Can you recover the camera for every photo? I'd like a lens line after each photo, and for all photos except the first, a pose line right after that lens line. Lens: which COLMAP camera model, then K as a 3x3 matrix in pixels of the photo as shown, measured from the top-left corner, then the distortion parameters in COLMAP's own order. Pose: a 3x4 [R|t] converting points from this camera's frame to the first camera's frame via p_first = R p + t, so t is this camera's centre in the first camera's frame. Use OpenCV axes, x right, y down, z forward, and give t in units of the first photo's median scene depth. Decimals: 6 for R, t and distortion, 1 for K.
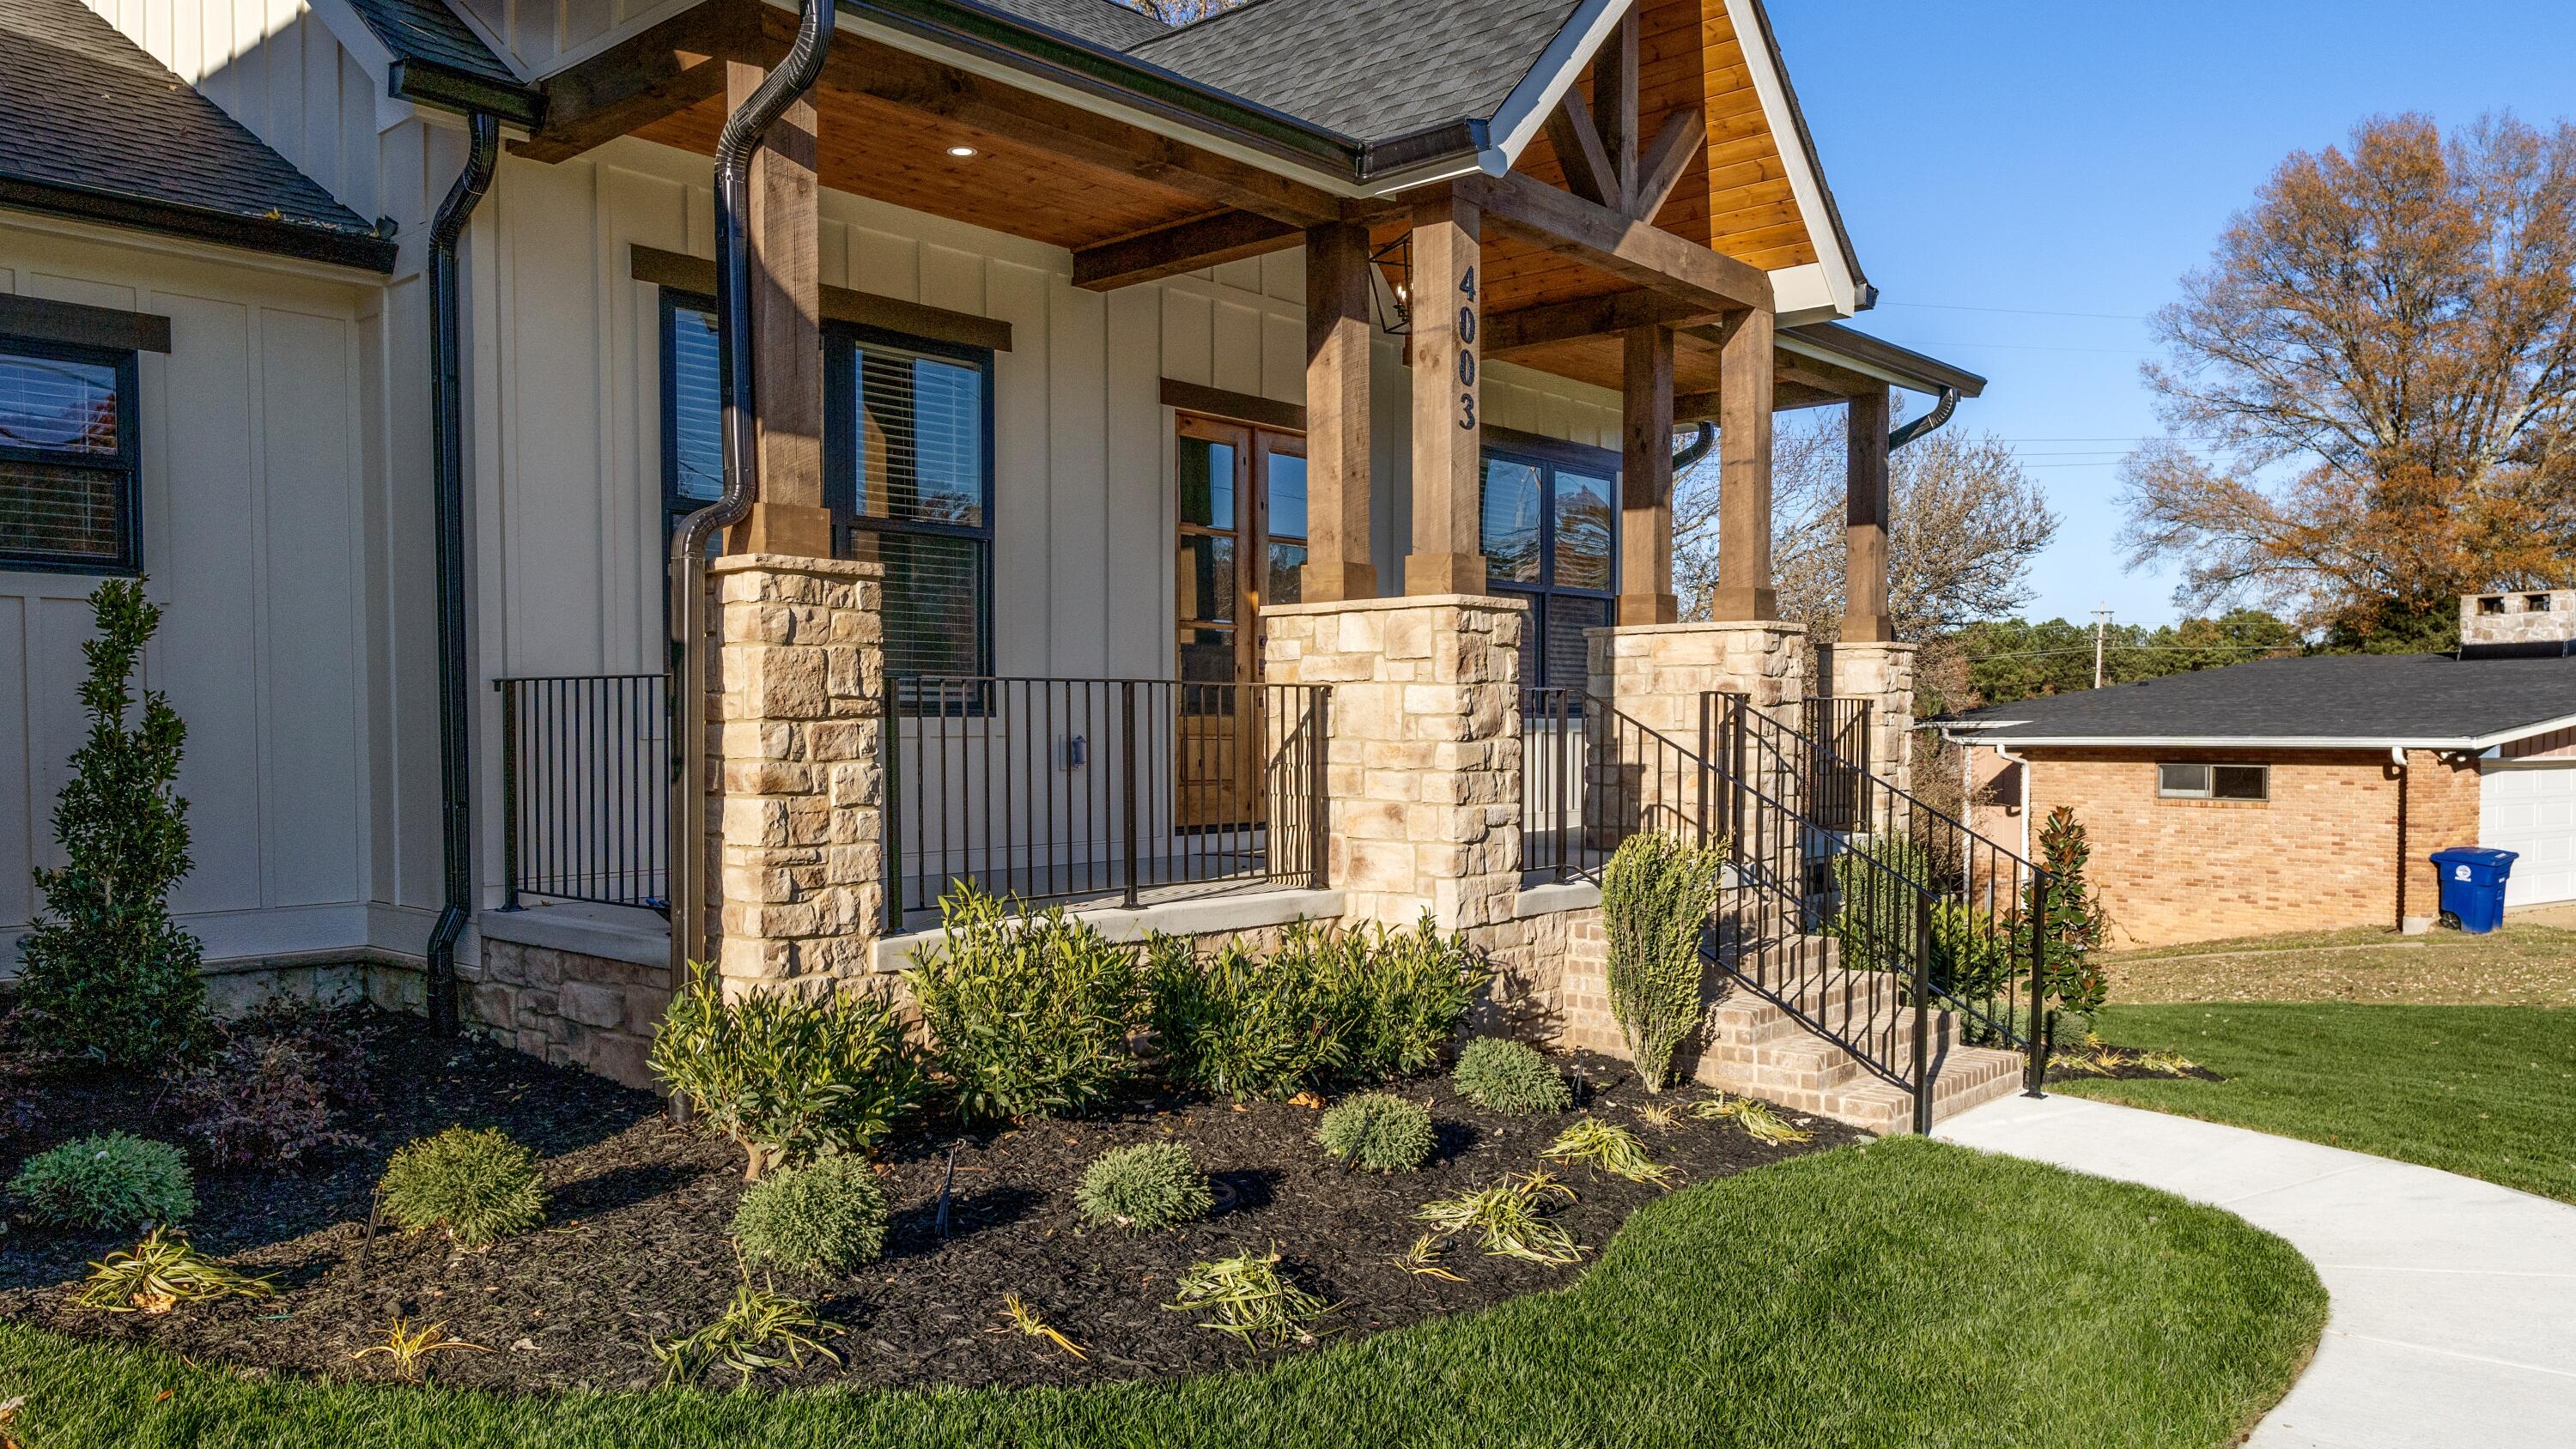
lens RADIAL K [[1835.6, 0, 1255.3], [0, 1835.6, 793.8], [0, 0, 1]] dist [-0.001424, -0.001108]
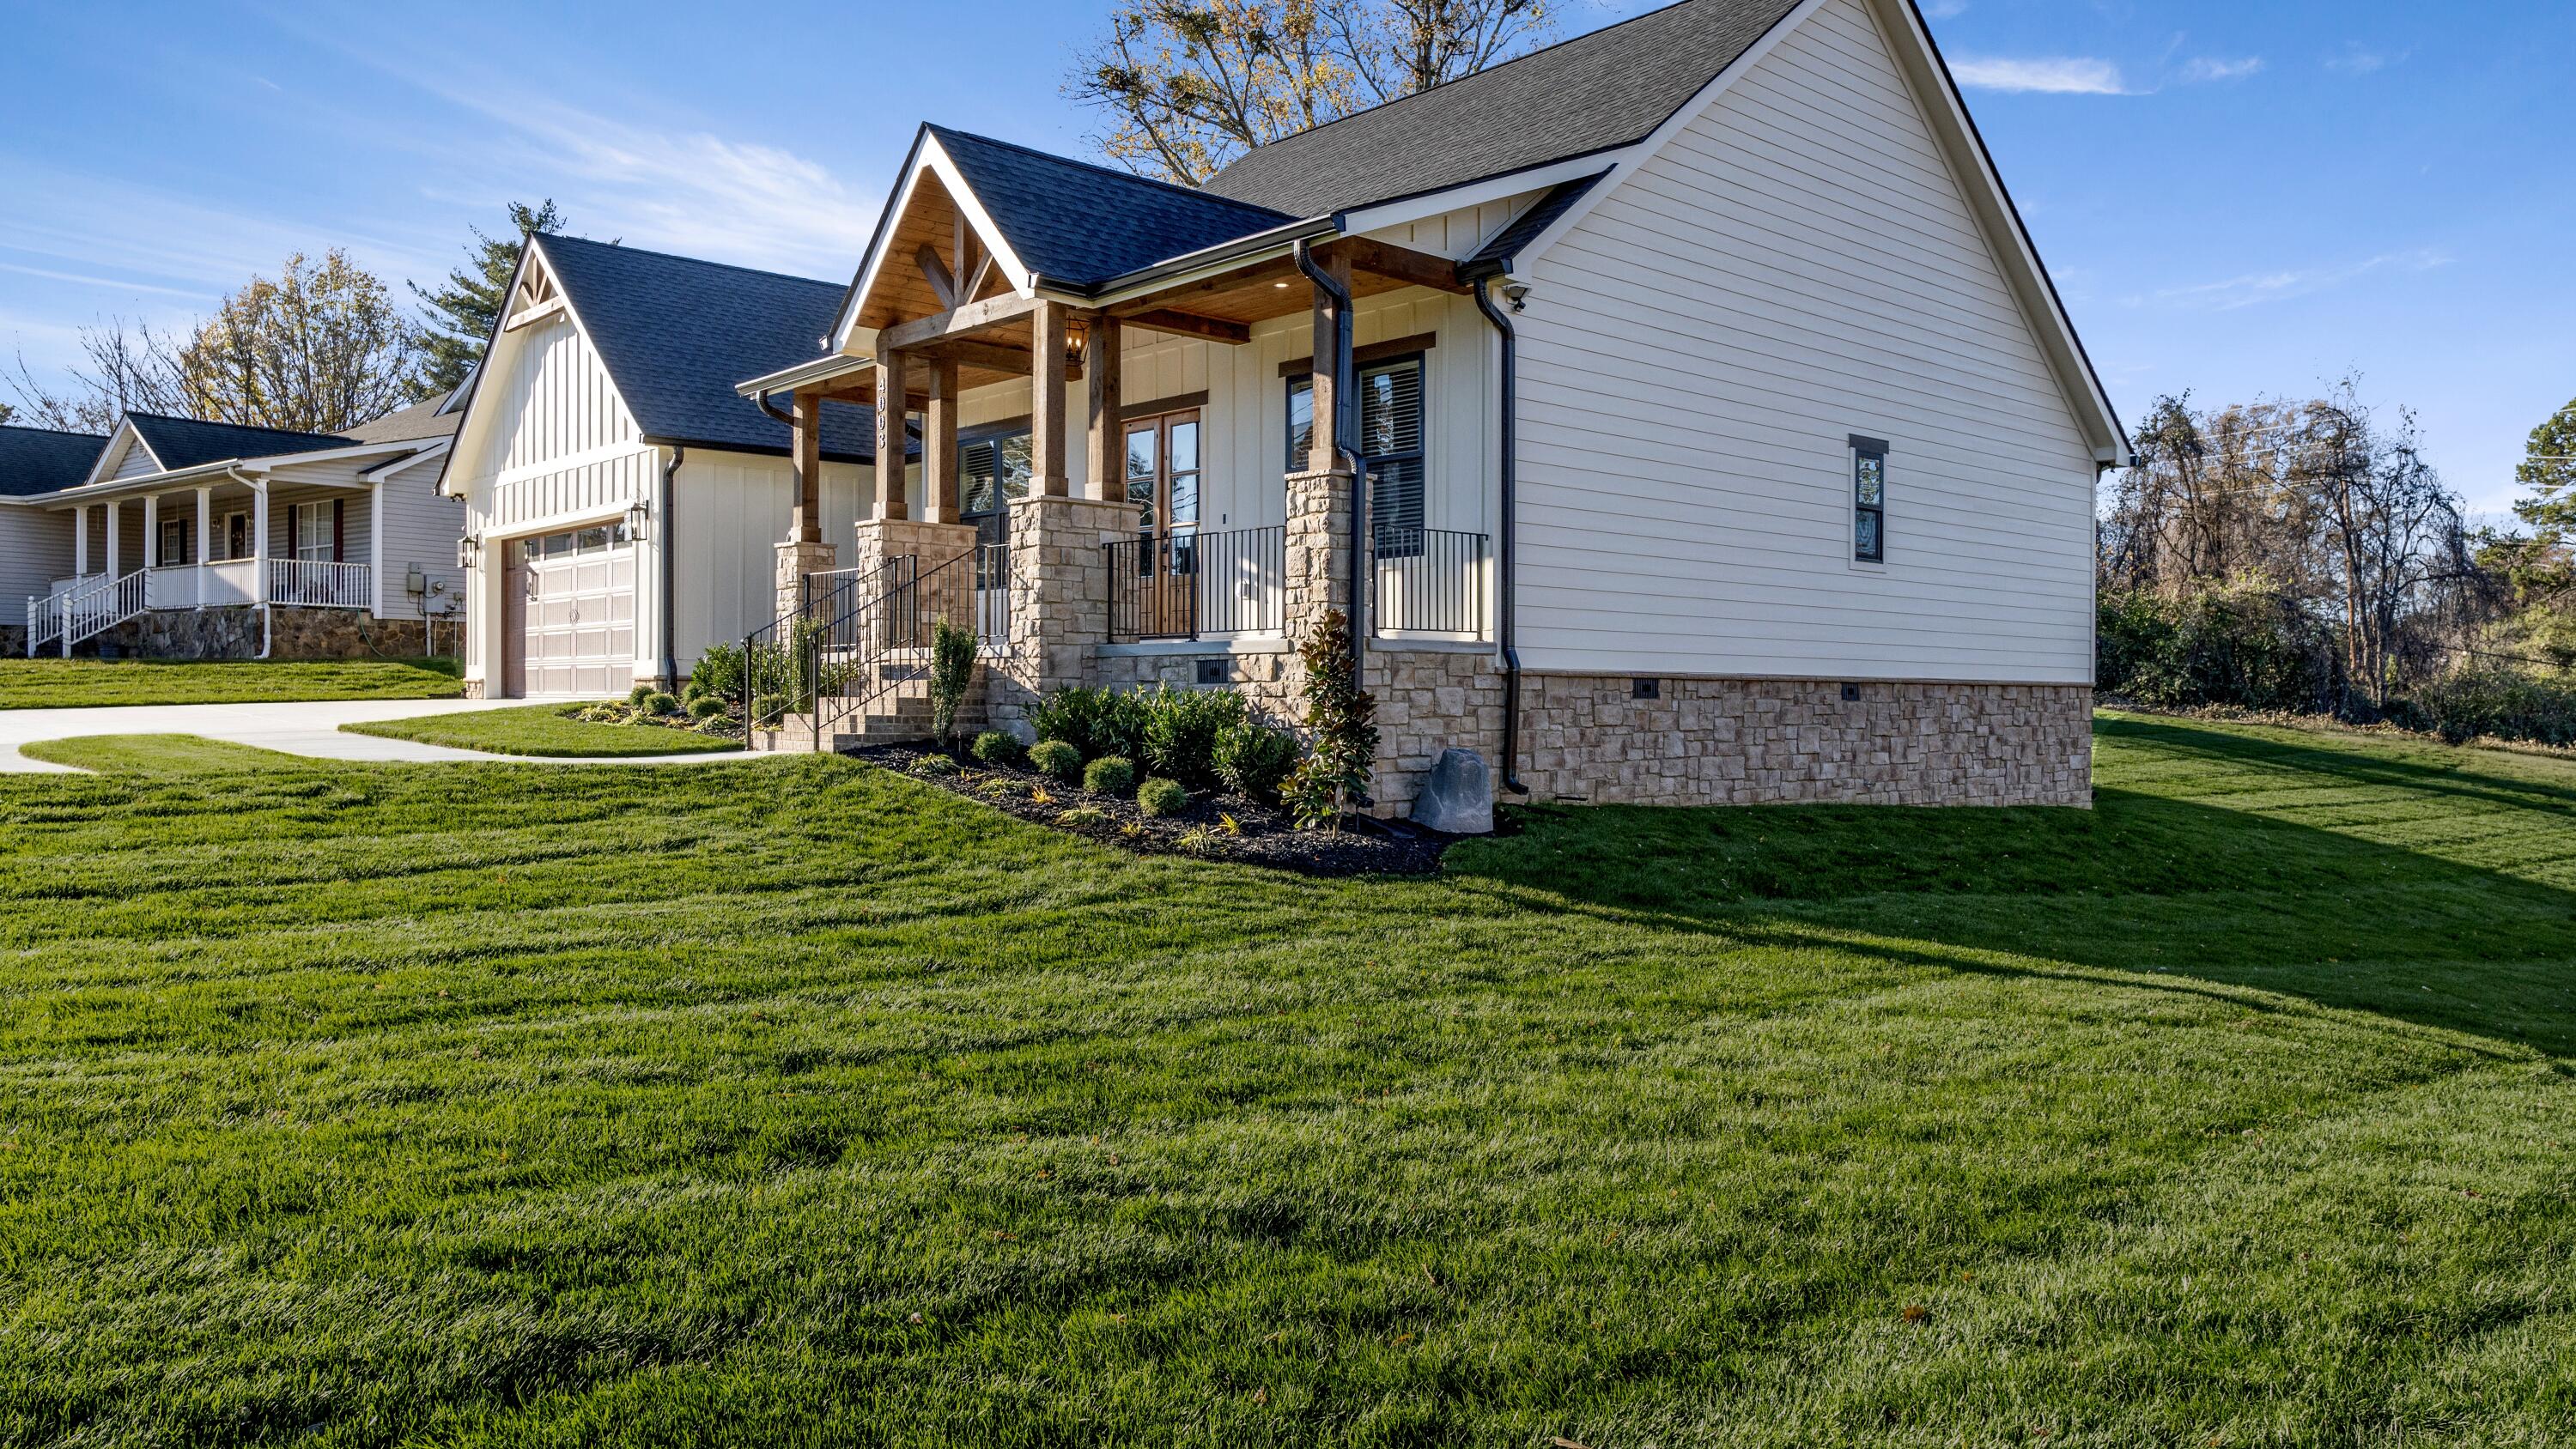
lens RADIAL K [[1771.4, 0, 1288.0], [0, 1771.4, 724.5], [0, 0, 1]] dist [0.002347, 0.000884]
pose [[-0.095422, 0.015286, -0.995320, 2.747028], [-0.041124, 0.998968, 0.019285, 0.102125], [0.994587, 0.042771, -0.094695, 2.075859]]
